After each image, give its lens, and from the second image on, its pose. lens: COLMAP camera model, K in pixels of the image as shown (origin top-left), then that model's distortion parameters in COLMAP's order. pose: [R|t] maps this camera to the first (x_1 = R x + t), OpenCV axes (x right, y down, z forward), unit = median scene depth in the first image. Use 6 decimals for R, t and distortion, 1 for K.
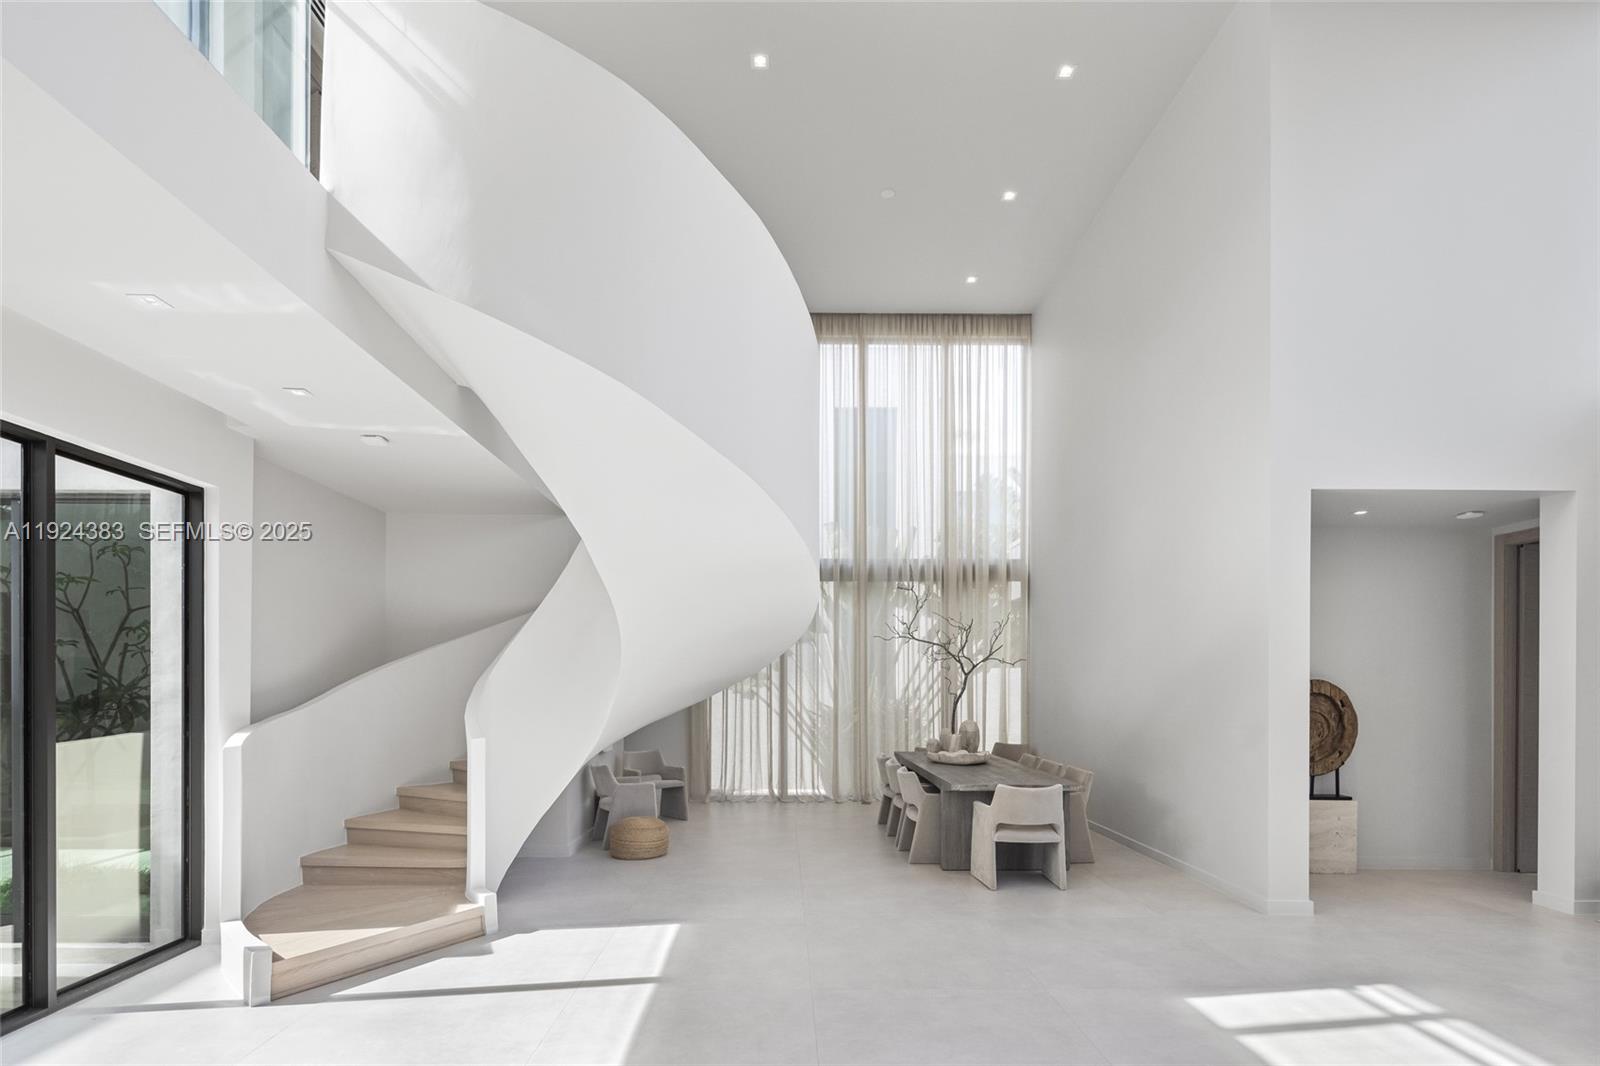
lens RADIAL K [[791.6, 0, 796.4], [0, 791.6, 682.0], [0, 0, 1]] dist [-0.000468, -0.002812]
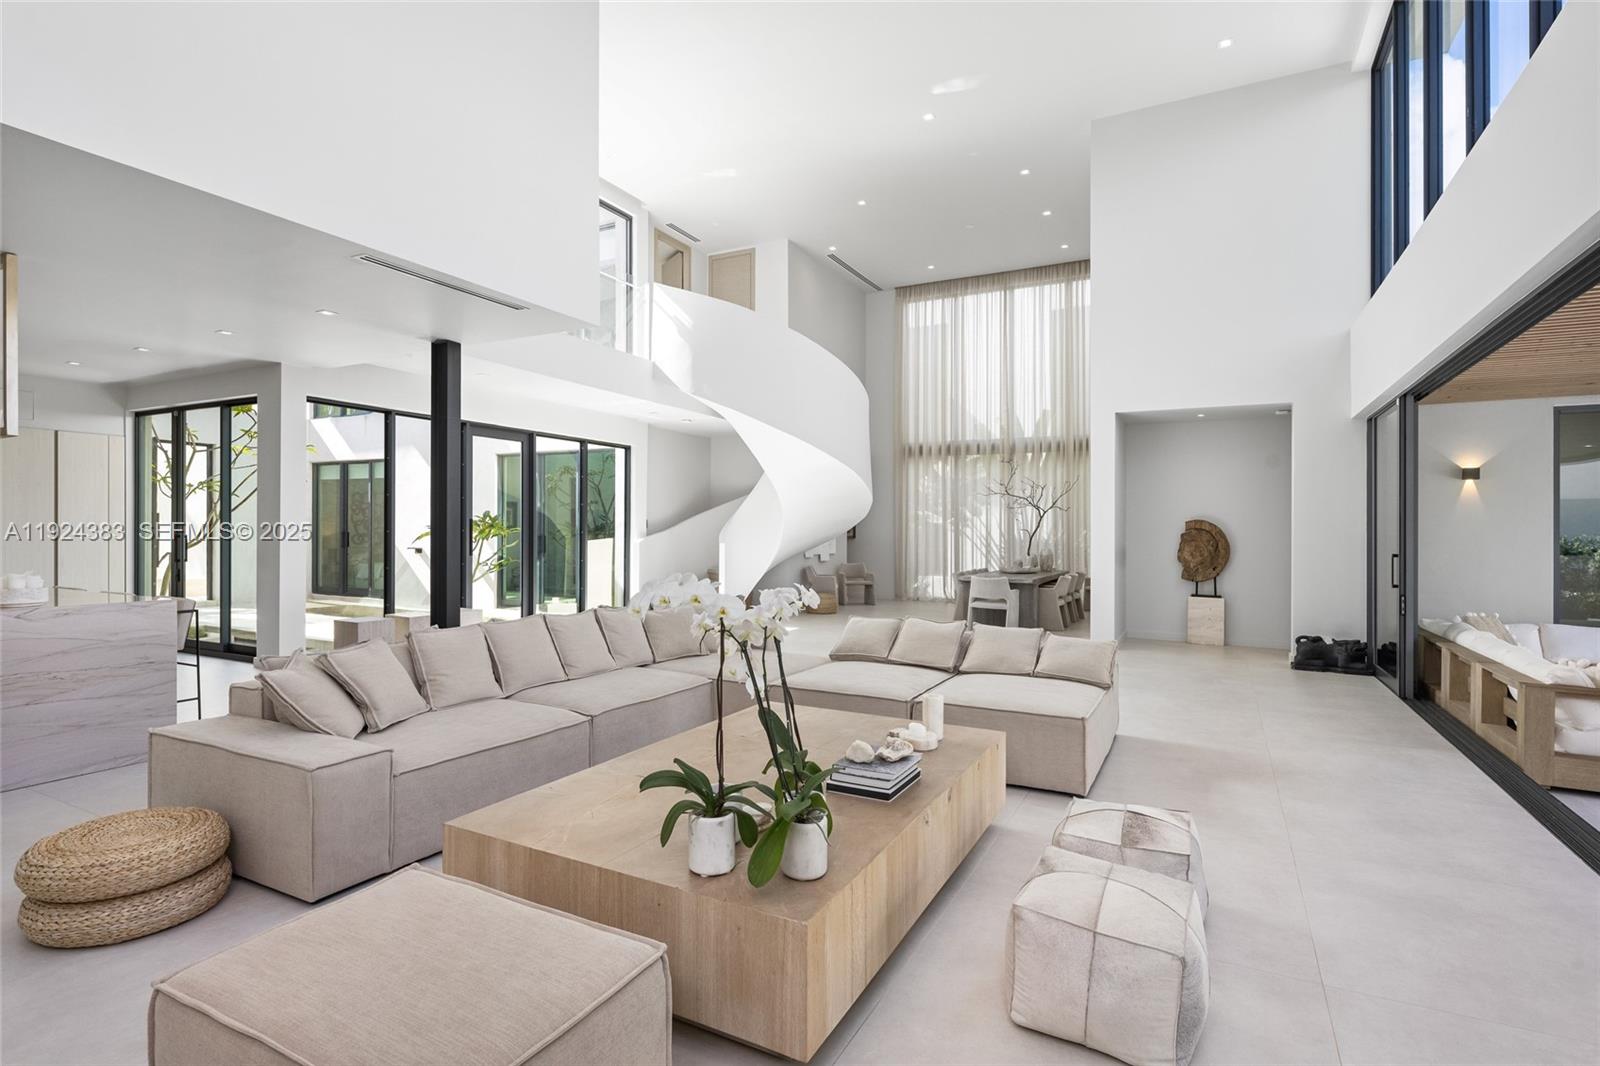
lens RADIAL K [[791.6, 0, 795.8], [0, 791.6, 538.7], [0, 0, 1]] dist [-0.000468, -0.002812]
pose [[0.877309, 0.013901, -0.479724, 0.664605], [-0.007967, 0.999865, 0.014404, 0.016382], [0.479859, -0.008815, 0.877301, -0.699716]]
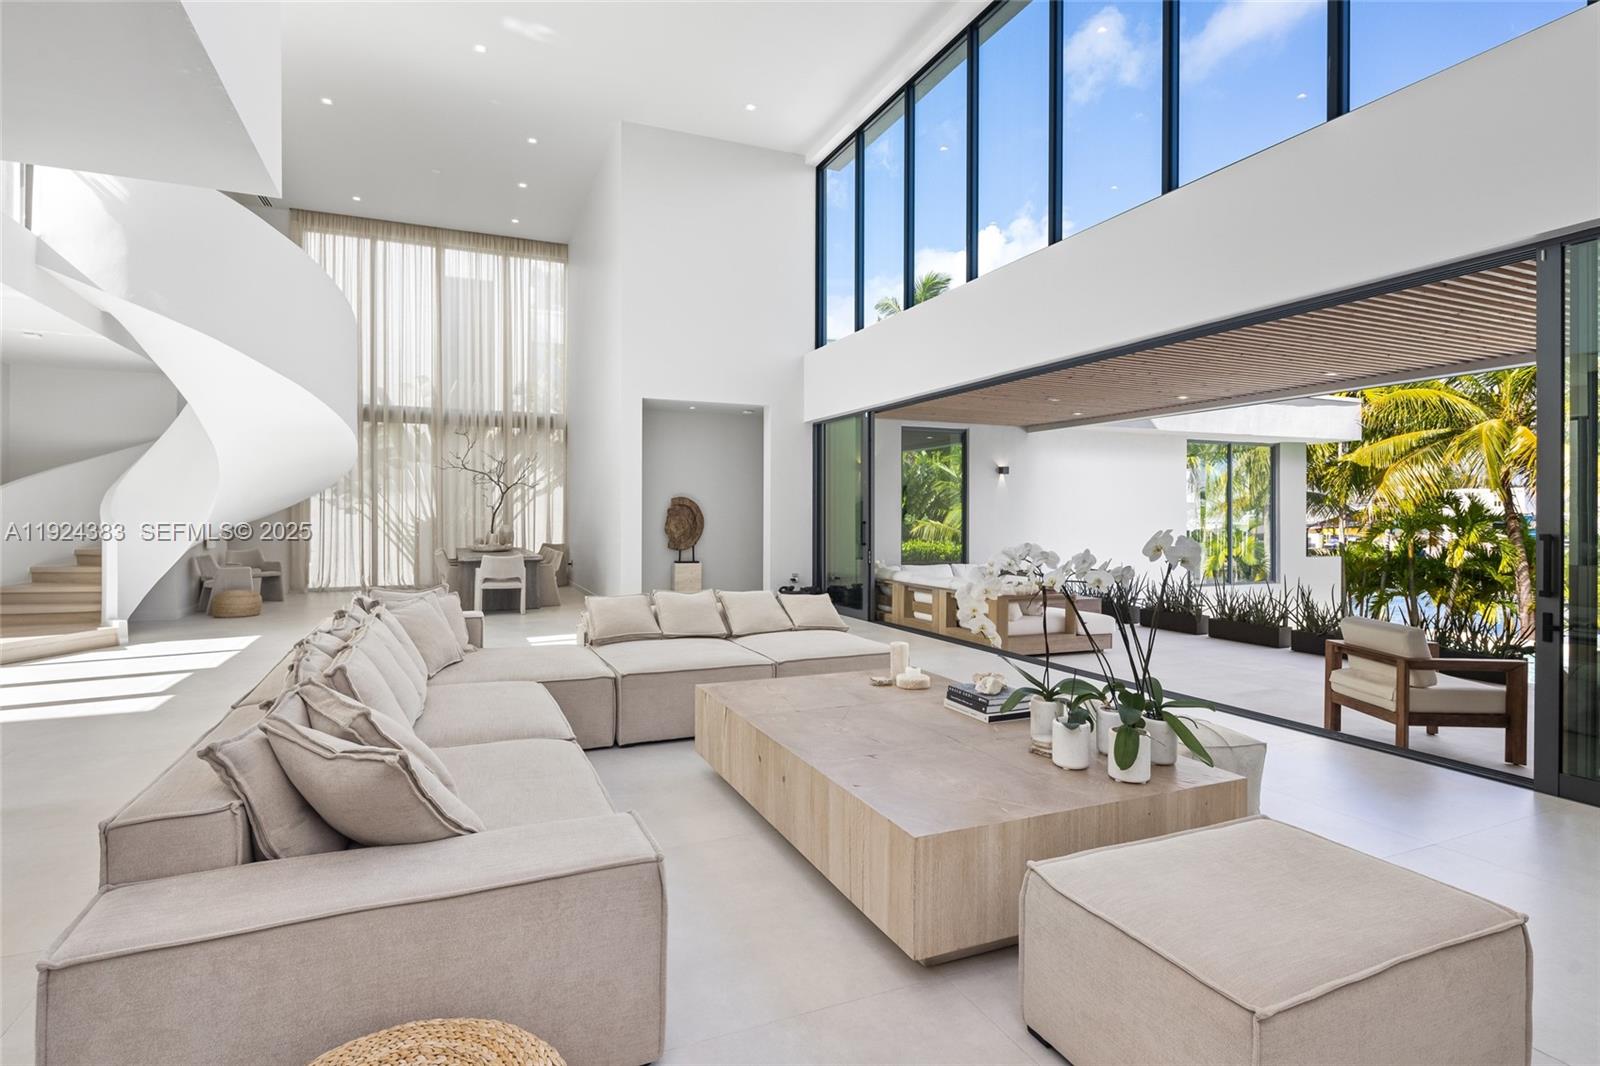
lens RADIAL K [[791.6, 0, 791.7], [0, 791.6, 517.9], [0, 0, 1]] dist [-0.000468, -0.002812]
pose [[0.922466, 0.001497, 0.386076, 0.178251], [-0.006054, 0.999926, 0.010589, 0.021860], [-0.386031, -0.012105, 0.922406, -0.721364]]
